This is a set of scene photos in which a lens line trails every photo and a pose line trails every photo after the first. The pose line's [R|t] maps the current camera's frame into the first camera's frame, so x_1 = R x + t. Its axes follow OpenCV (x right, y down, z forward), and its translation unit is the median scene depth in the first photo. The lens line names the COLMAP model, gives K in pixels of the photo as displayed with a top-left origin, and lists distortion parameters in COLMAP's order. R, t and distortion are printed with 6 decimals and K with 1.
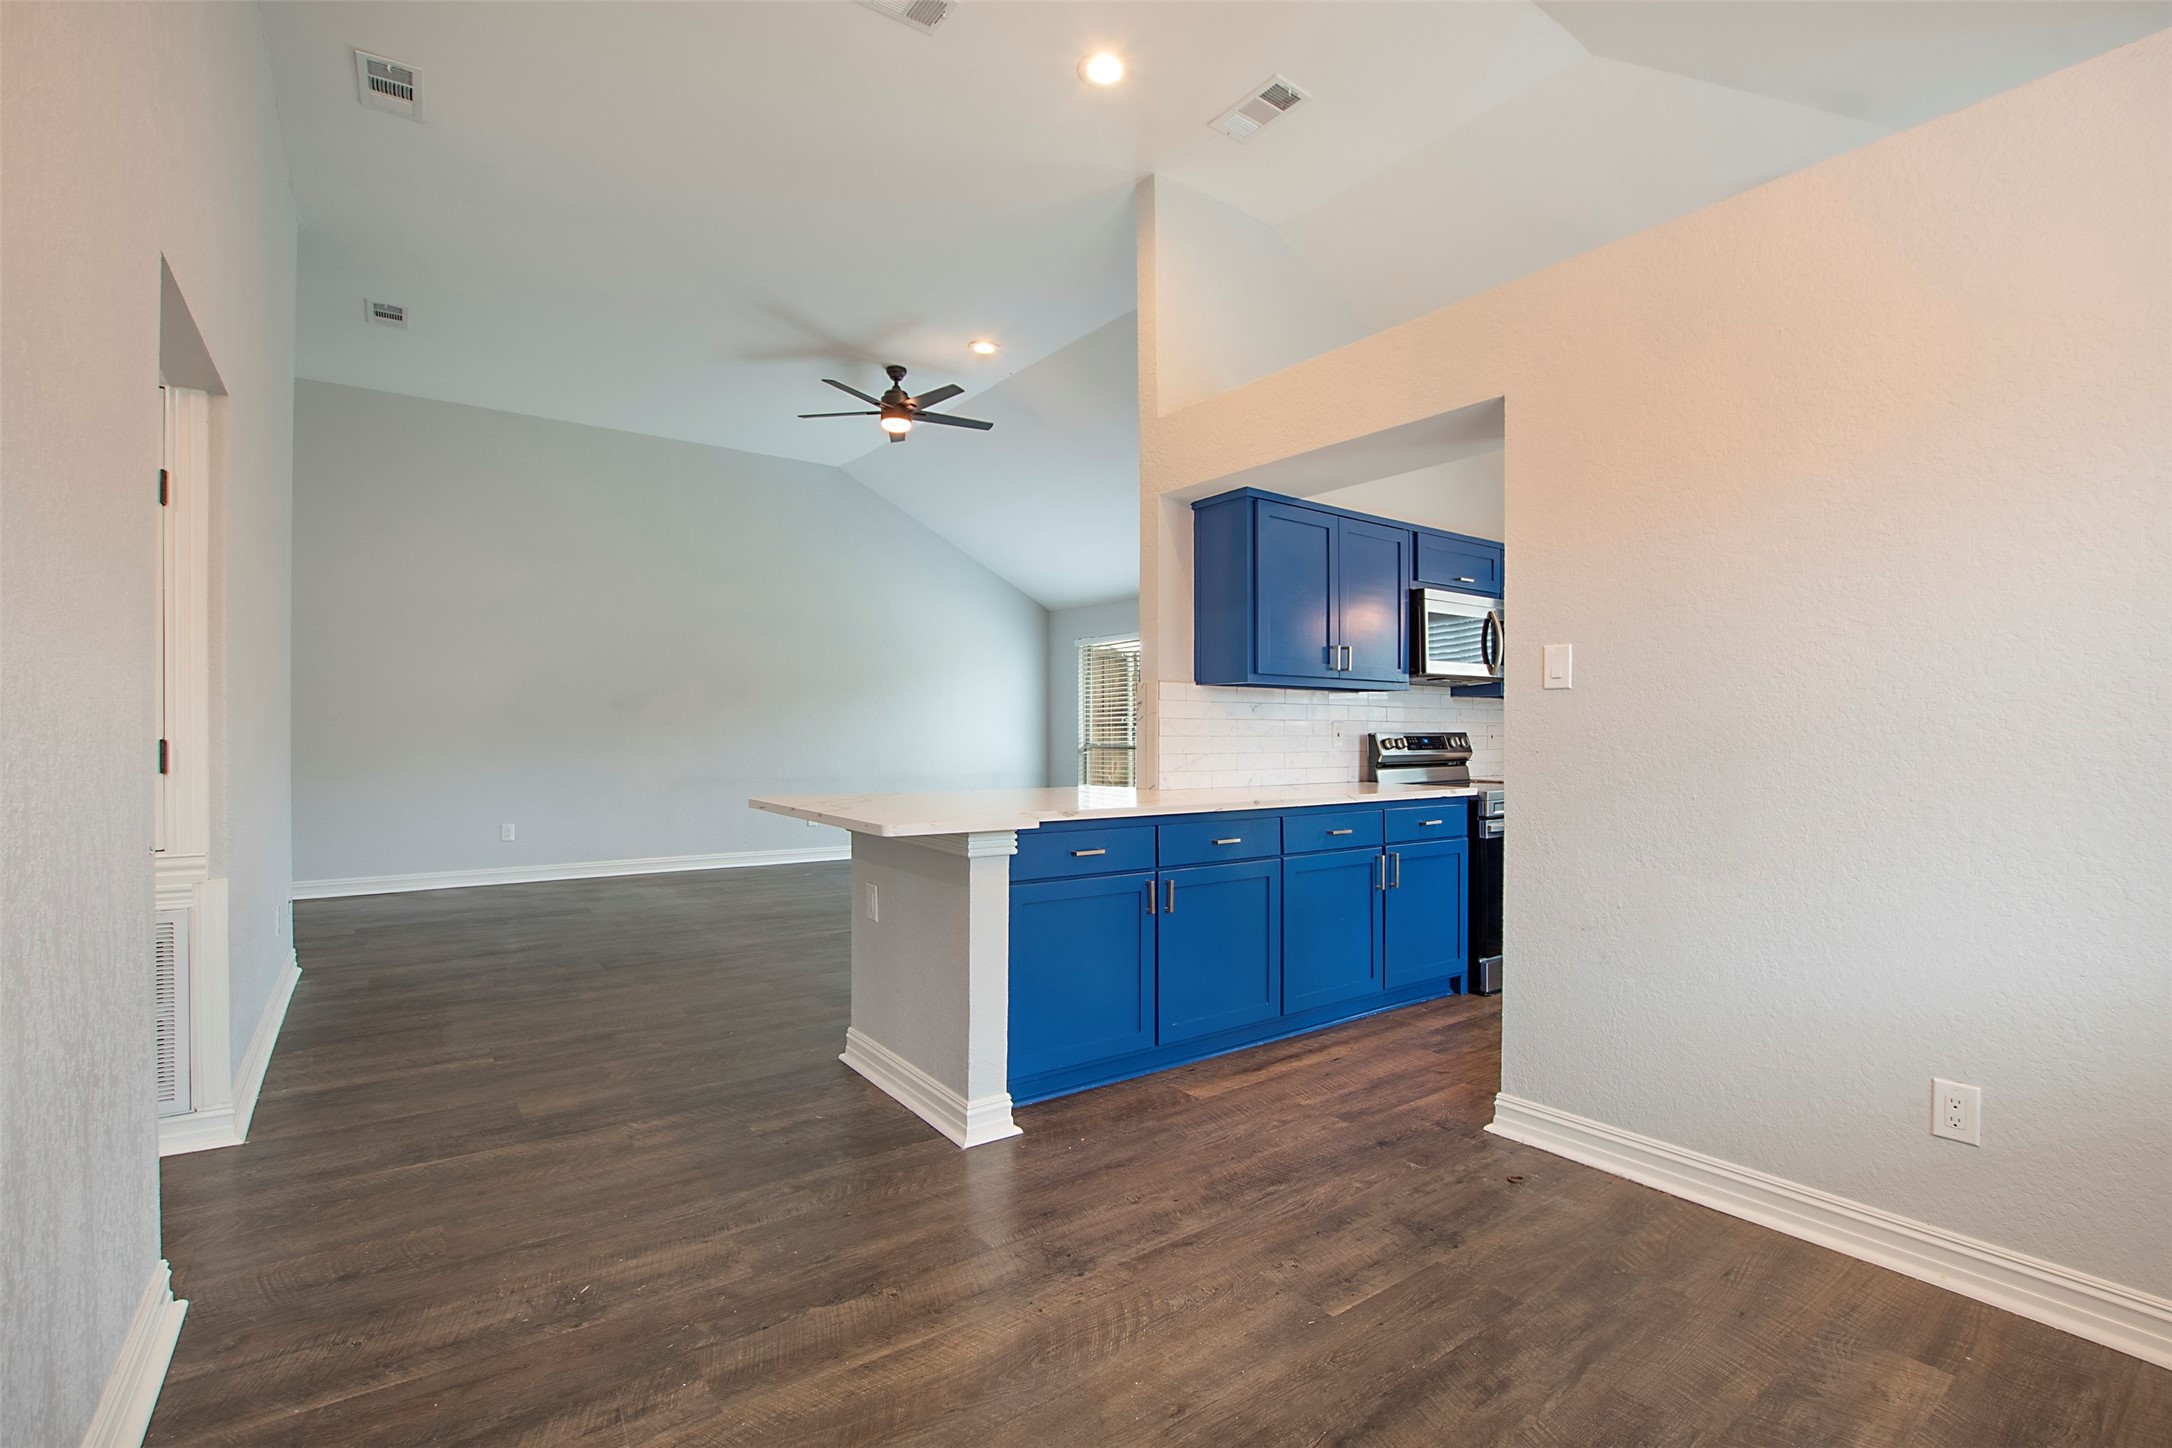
lens RADIAL K [[984.2, 0, 1096.9], [0, 984.2, 736.3], [0, 0, 1]] dist [-0.030881, 0.001280]
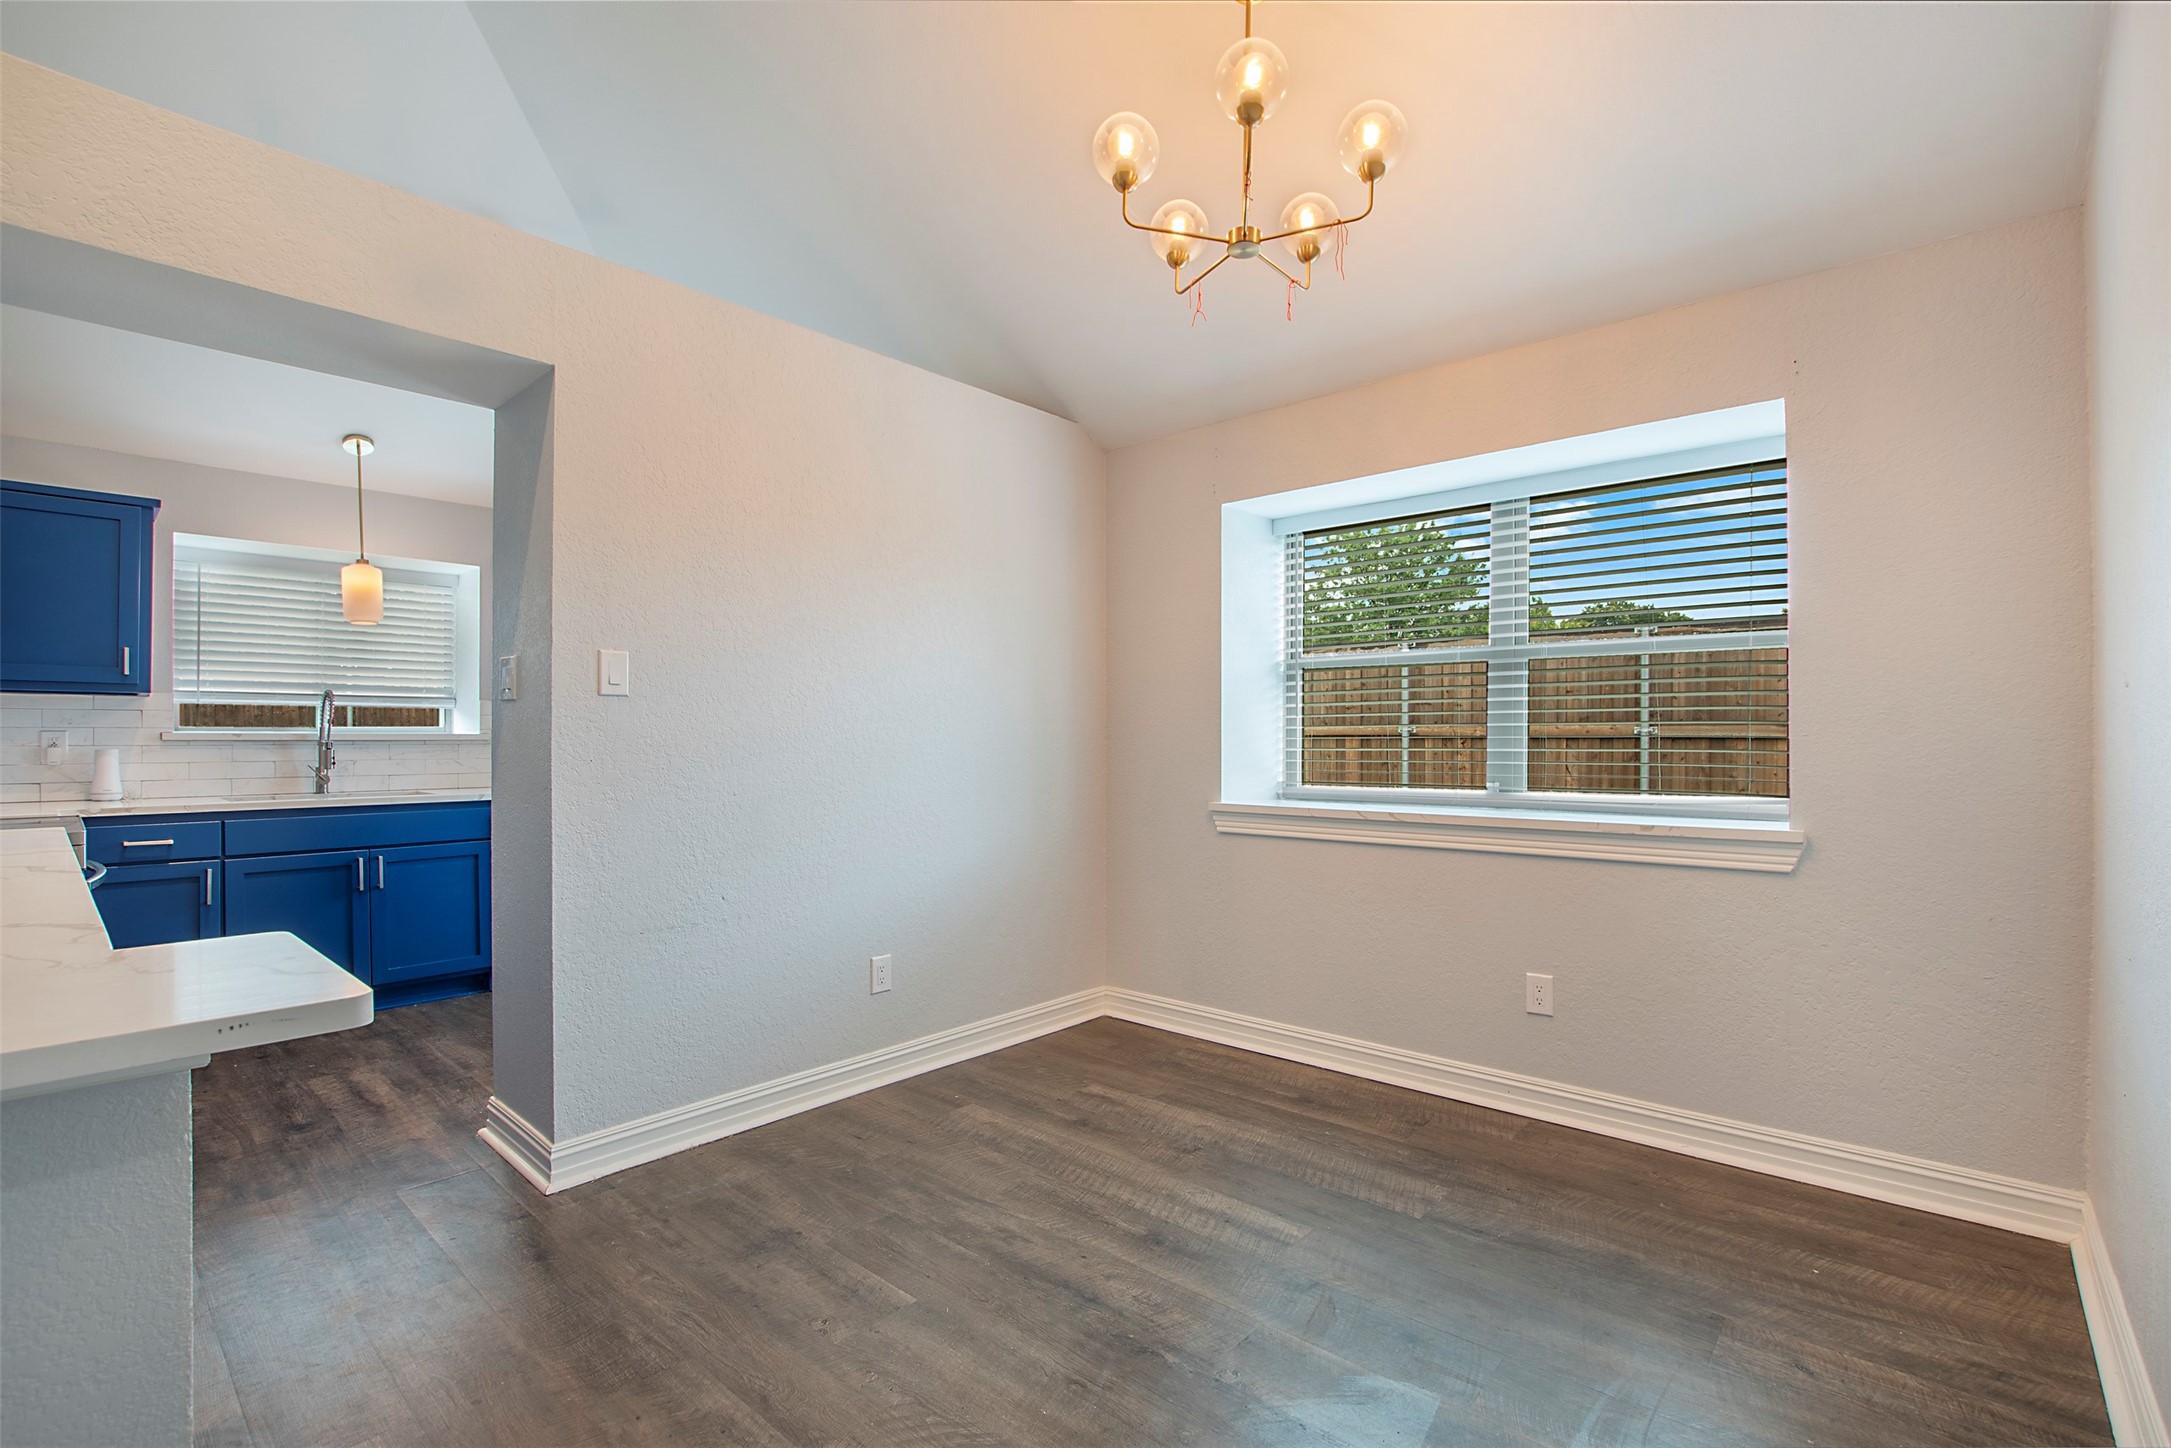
lens RADIAL K [[983.8, 0, 1096.4], [0, 983.8, 736.3], [0, 0, 1]] dist [-0.030881, 0.001280]
pose [[-0.211654, -0.001556, 0.977343, -0.718927], [0.006401, 0.999975, 0.002978, -0.009489], [-0.977324, 0.006886, -0.211638, 0.903415]]
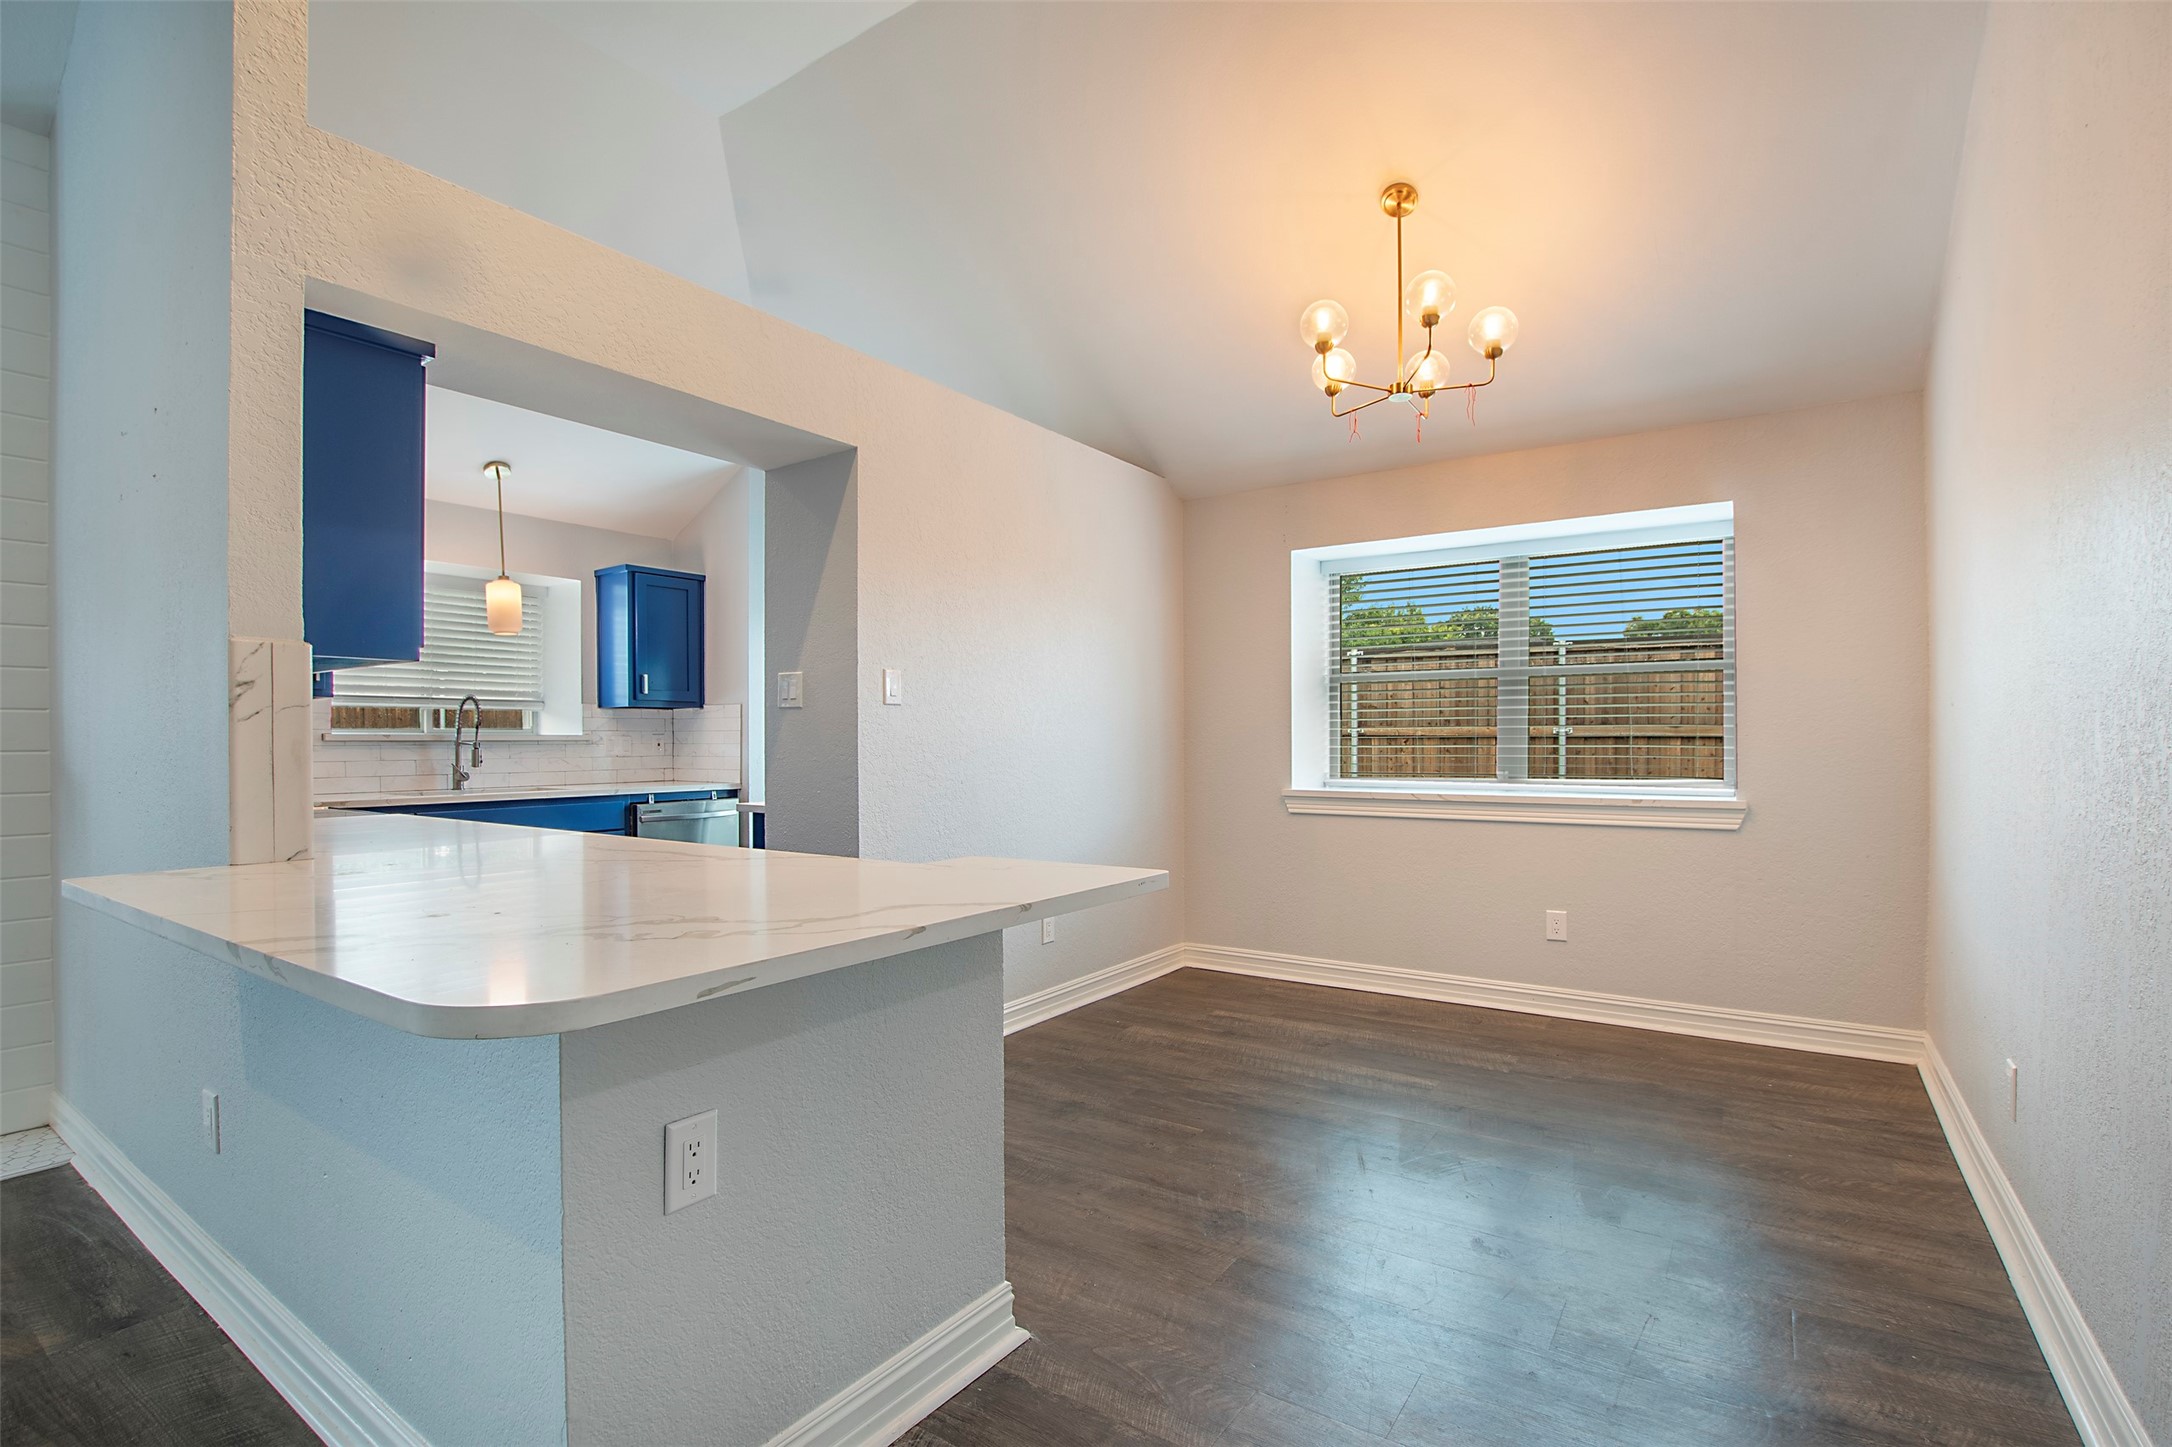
lens RADIAL K [[1004.7, 0, 1085.6], [0, 1004.7, 734.0], [0, 0, 1]] dist [-0.033229, -0.000353]
pose [[-0.326791, 0.000475, 0.945096, -1.011503], [0.007175, 0.999972, 0.001979, -0.015483], [-0.945069, 0.007428, -0.326786, 1.466470]]
